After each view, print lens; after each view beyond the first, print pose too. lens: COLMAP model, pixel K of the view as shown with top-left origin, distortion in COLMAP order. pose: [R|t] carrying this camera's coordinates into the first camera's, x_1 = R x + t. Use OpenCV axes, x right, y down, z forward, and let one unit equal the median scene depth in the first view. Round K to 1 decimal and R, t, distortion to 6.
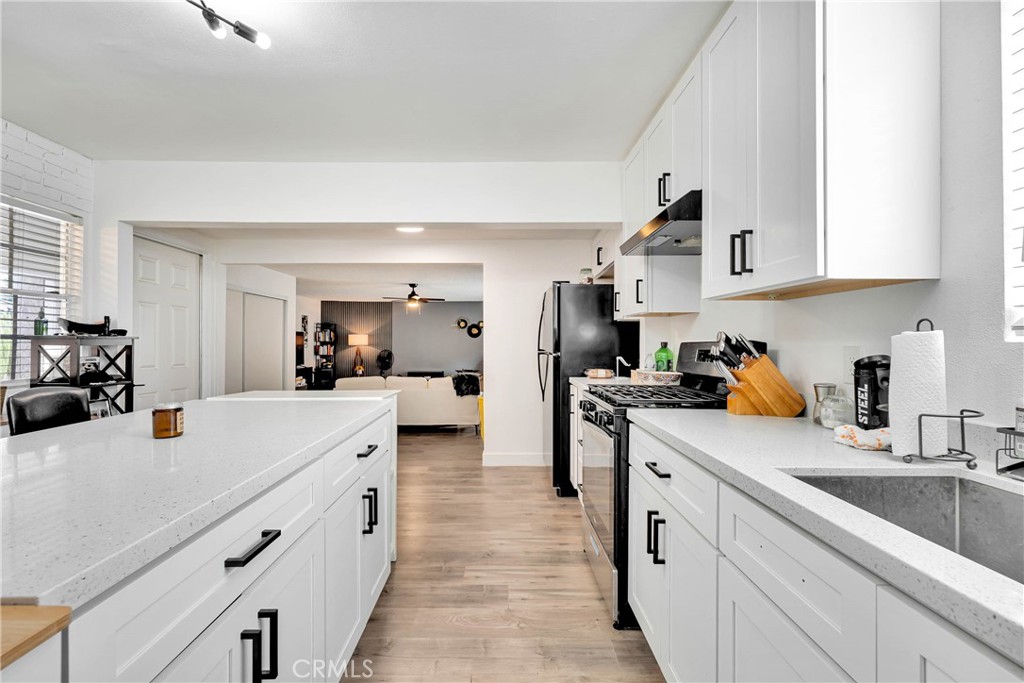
lens RADIAL K [[454.5, 0, 511.1], [0, 454.5, 338.5], [0, 0, 1]] dist [0.000043, 0.000099]
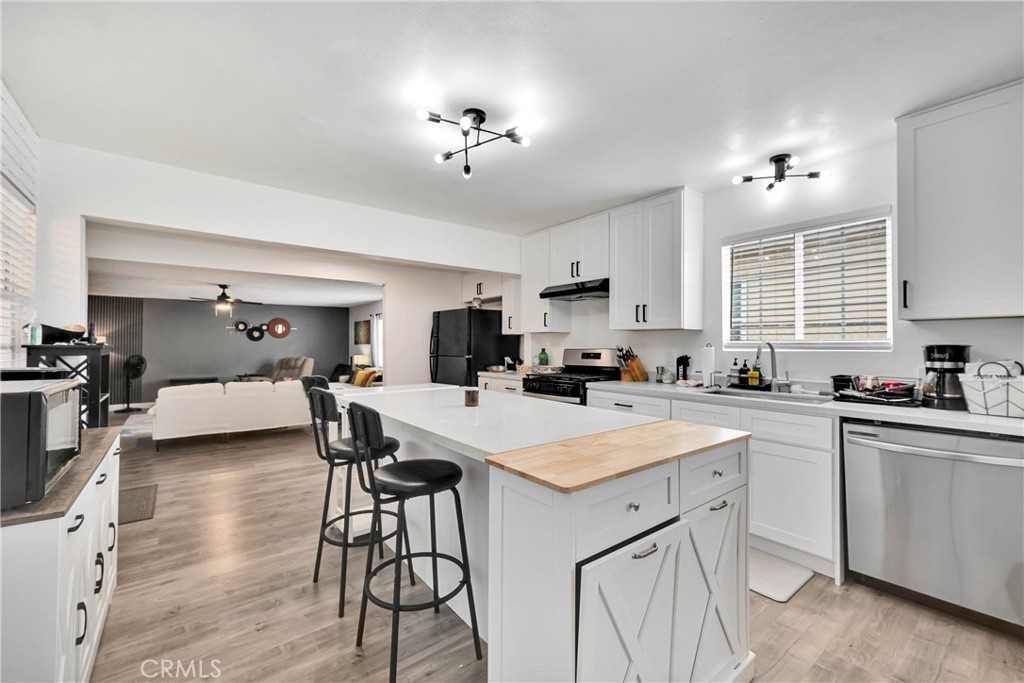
lens RADIAL K [[424.2, 0, 515.5], [0, 424.2, 341.7], [0, 0, 1]] dist [-0.003365, -0.000312]
pose [[0.789023, 0.006150, 0.614332, -0.622177], [-0.007815, 0.999969, 0.000027, -0.014375], [-0.614313, -0.004823, 0.789047, -0.163332]]
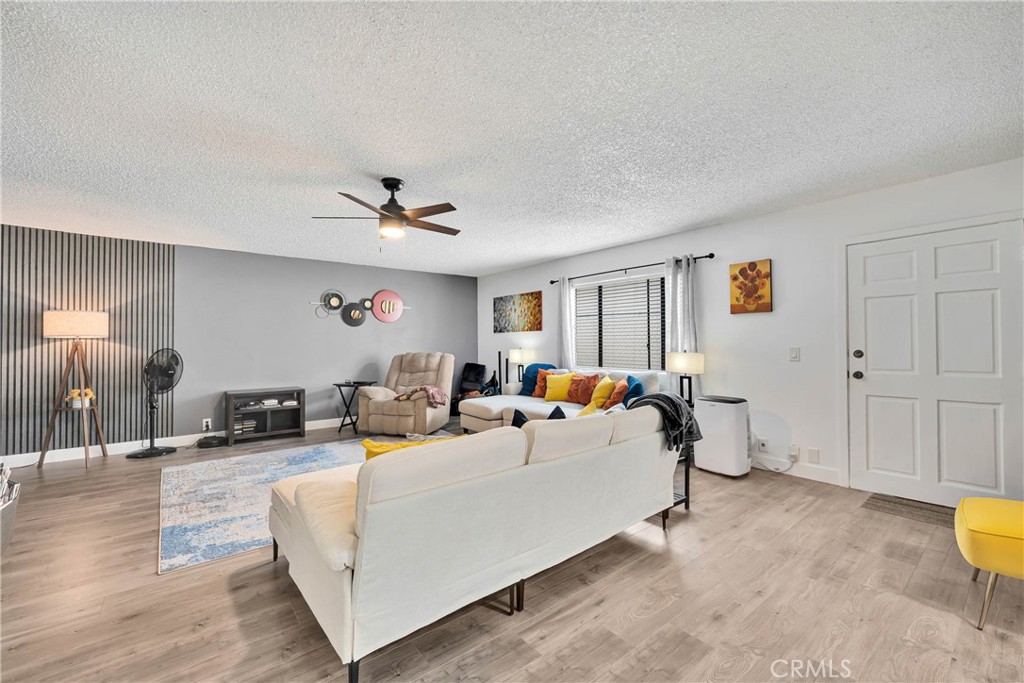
lens RADIAL K [[424.2, 0, 506.2], [0, 424.2, 342.8], [0, 0, 1]] dist [-0.003365, -0.000312]
pose [[0.782746, 0.000223, 0.622341, -0.839226], [-0.001406, 0.999998, 0.001411, 0.058394], [-0.622340, -0.001980, 0.782745, 1.421719]]
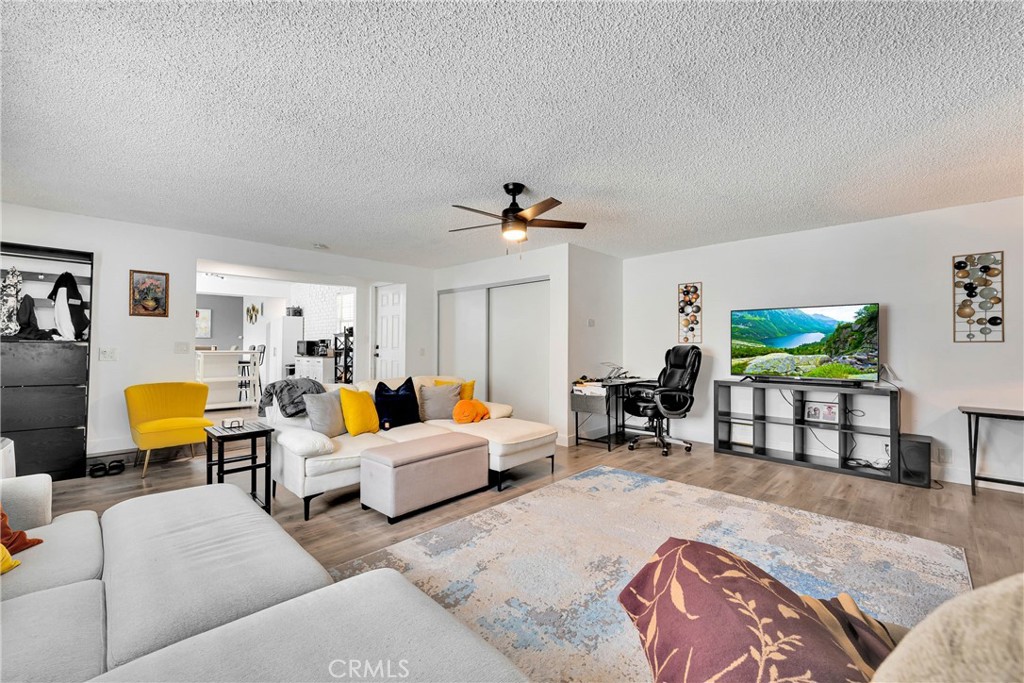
lens RADIAL K [[411.0, 0, 517.0], [0, 411.0, 342.8], [0, 0, 1]] dist [-0.002915, -0.000094]
pose [[-0.696749, -0.010682, -0.717236, 0.138521], [0.002542, 0.999846, -0.017360, 0.077094], [0.717311, -0.013919, -0.696614, 2.857920]]
